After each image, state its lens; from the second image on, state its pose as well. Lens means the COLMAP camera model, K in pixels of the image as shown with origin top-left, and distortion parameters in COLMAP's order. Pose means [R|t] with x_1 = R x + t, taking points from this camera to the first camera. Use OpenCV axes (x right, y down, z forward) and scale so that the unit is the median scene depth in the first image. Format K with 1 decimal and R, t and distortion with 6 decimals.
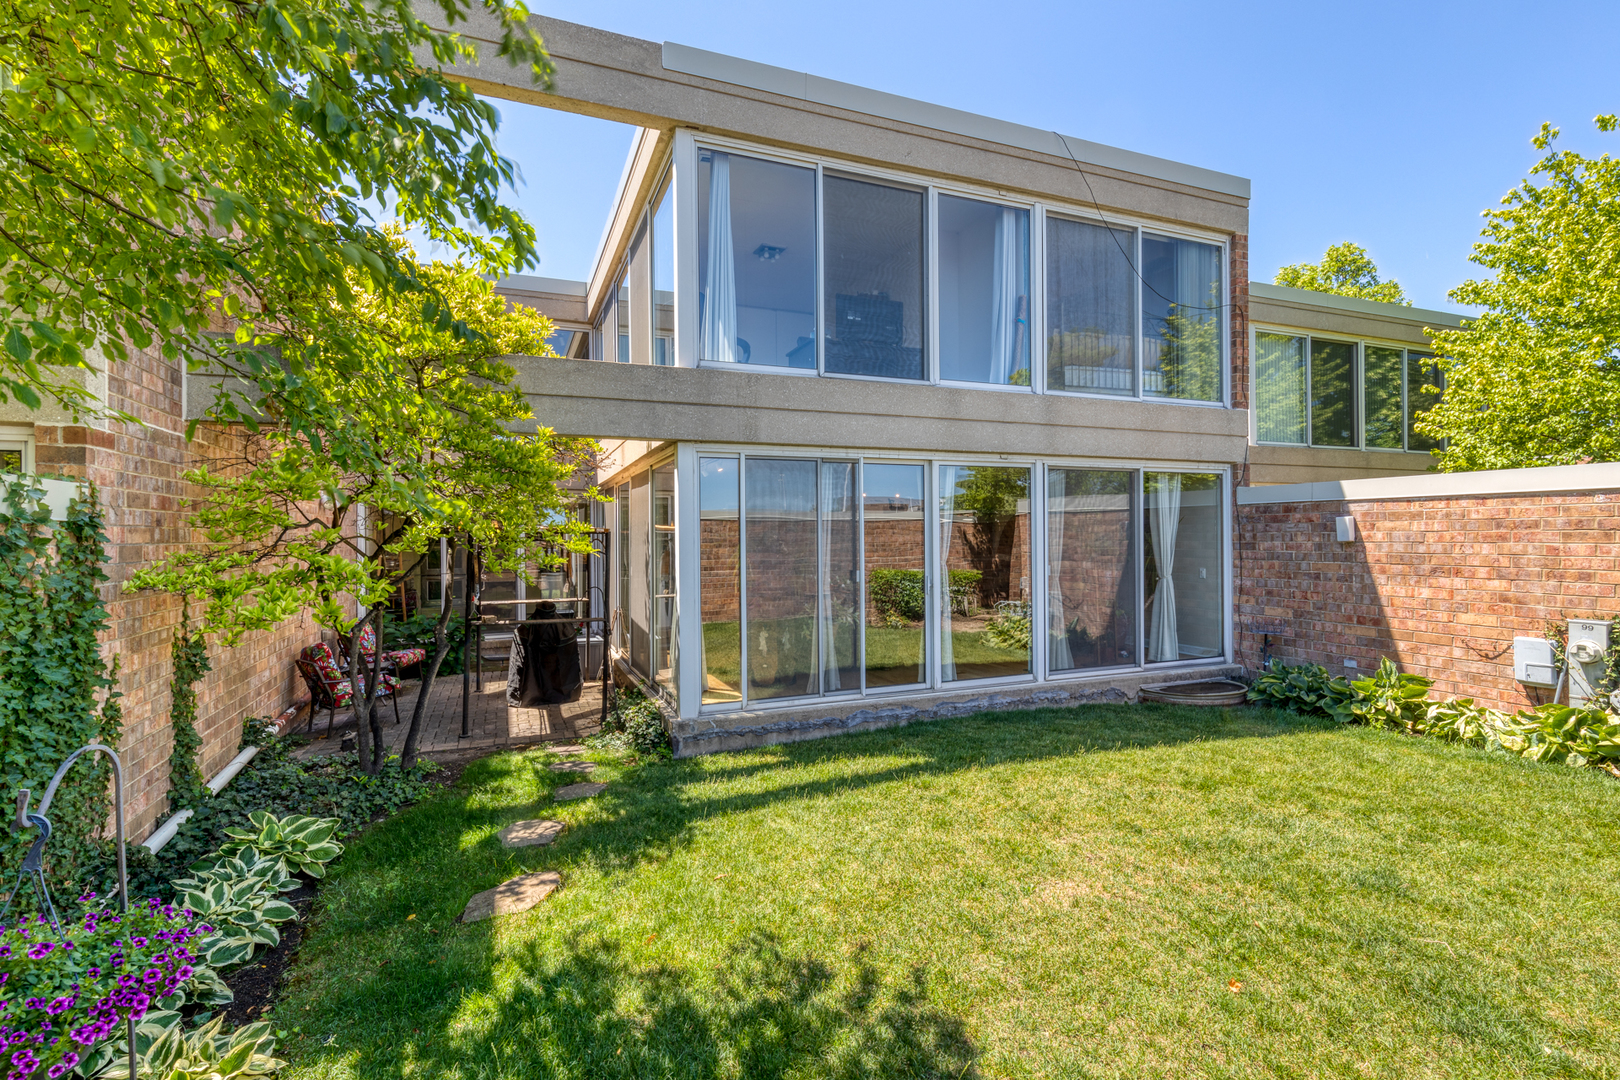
lens RADIAL K [[749.9, 0, 806.6], [0, 749.9, 534.1], [0, 0, 1]] dist [0.003847, 0.001502]
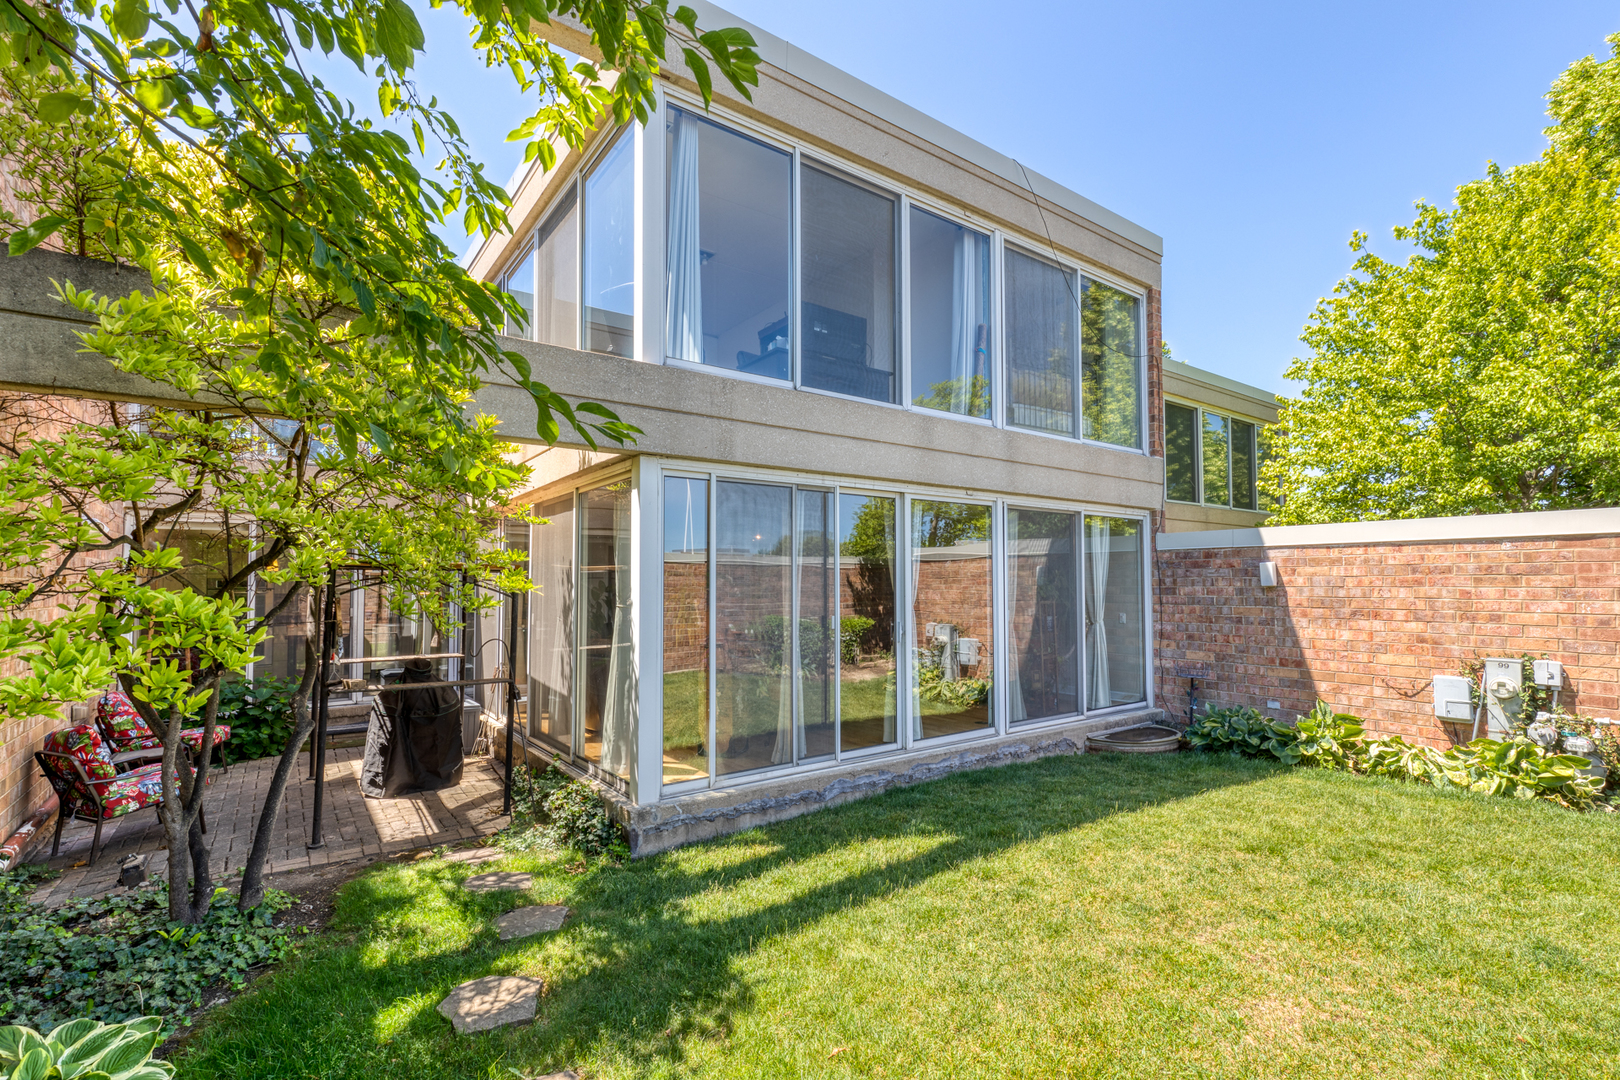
lens RADIAL K [[749.9, 0, 808.2], [0, 749.9, 553.7], [0, 0, 1]] dist [0.003847, 0.001502]
pose [[0.971688, 0.014991, 0.235790, -0.165905], [-0.005553, 0.999158, -0.040641, 0.012225], [-0.236201, 0.038181, 0.970954, 0.165855]]
